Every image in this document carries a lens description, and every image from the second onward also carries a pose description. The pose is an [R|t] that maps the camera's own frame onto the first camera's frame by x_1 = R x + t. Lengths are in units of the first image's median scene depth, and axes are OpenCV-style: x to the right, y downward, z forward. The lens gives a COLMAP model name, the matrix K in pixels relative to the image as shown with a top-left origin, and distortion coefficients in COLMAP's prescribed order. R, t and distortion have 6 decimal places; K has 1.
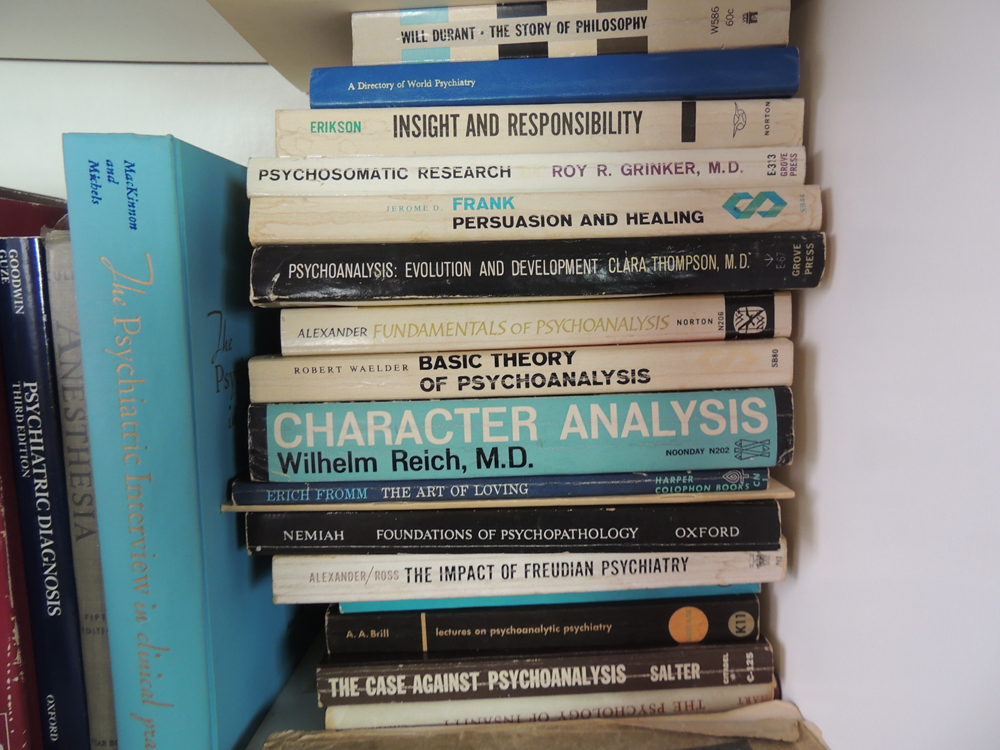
lens RADIAL K [[766.9, 0, 525.2], [0, 766.9, 291.8], [0, 0, 1]] dist [-0.042441, 0.025073]
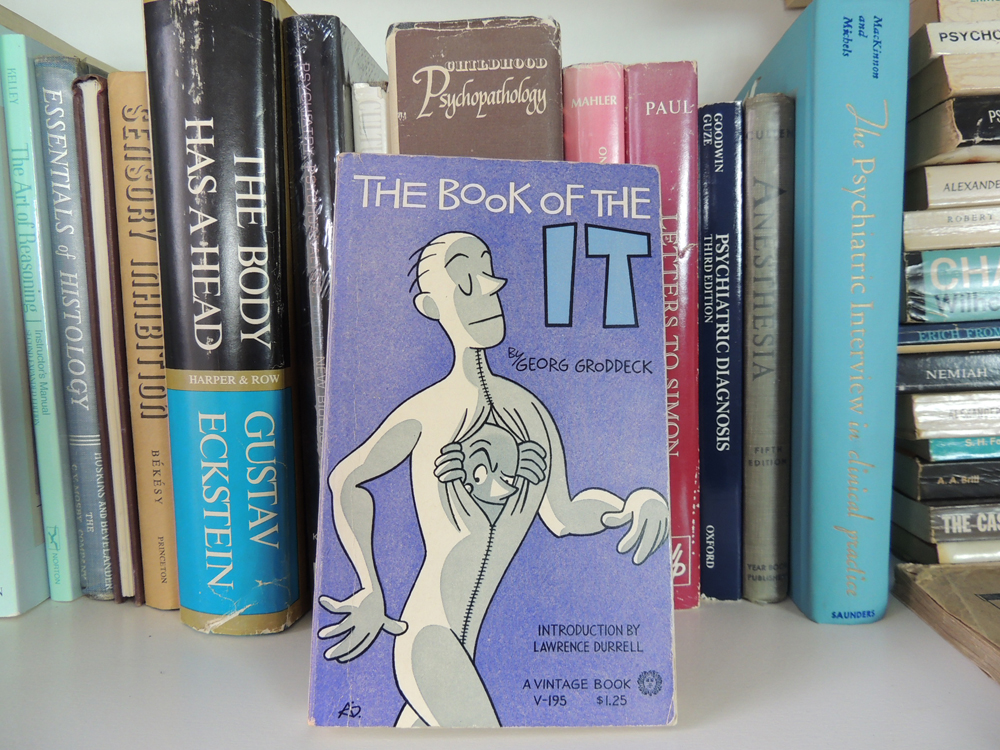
lens RADIAL K [[766.9, 0, 525.2], [0, 766.9, 291.8], [0, 0, 1]] dist [-0.042441, 0.025073]
pose [[0.994255, -0.031891, -0.102178, -0.819038], [0.030886, 0.999458, -0.011406, 0.205558], [0.102487, 0.008185, 0.994701, -0.157823]]
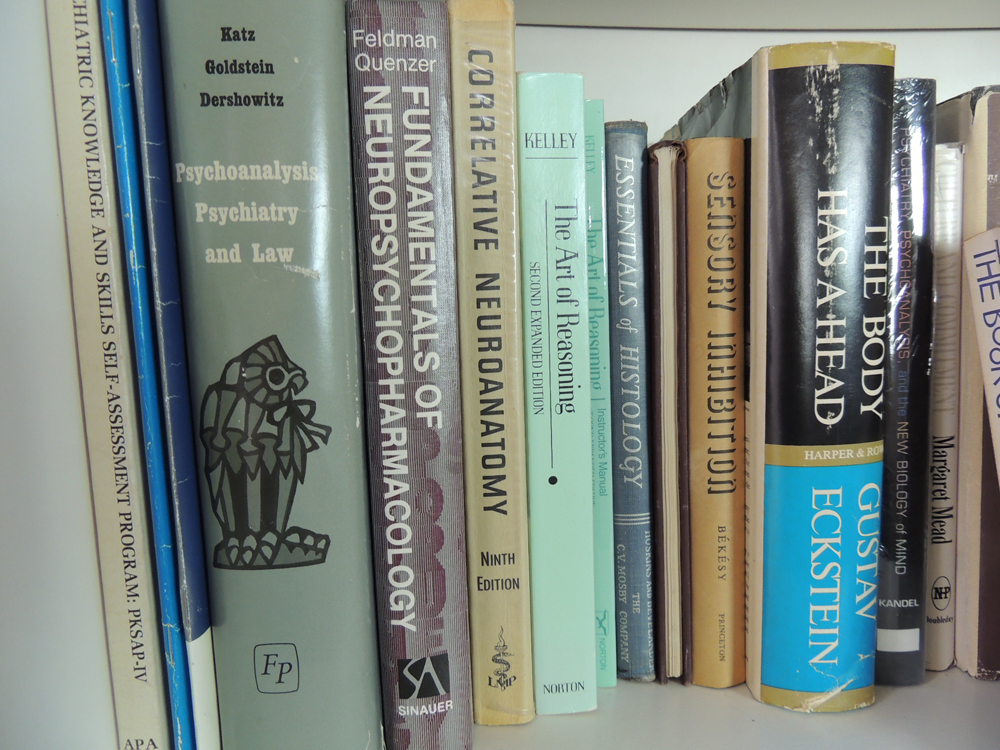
lens RADIAL K [[766.9, 0, 525.2], [0, 766.9, 291.8], [0, 0, 1]] dist [-0.042441, 0.025073]
pose [[0.996064, -0.069731, -0.054720, -1.667859], [0.069261, 0.997544, -0.010453, 0.070372], [0.055315, 0.006622, 0.998447, -0.199285]]
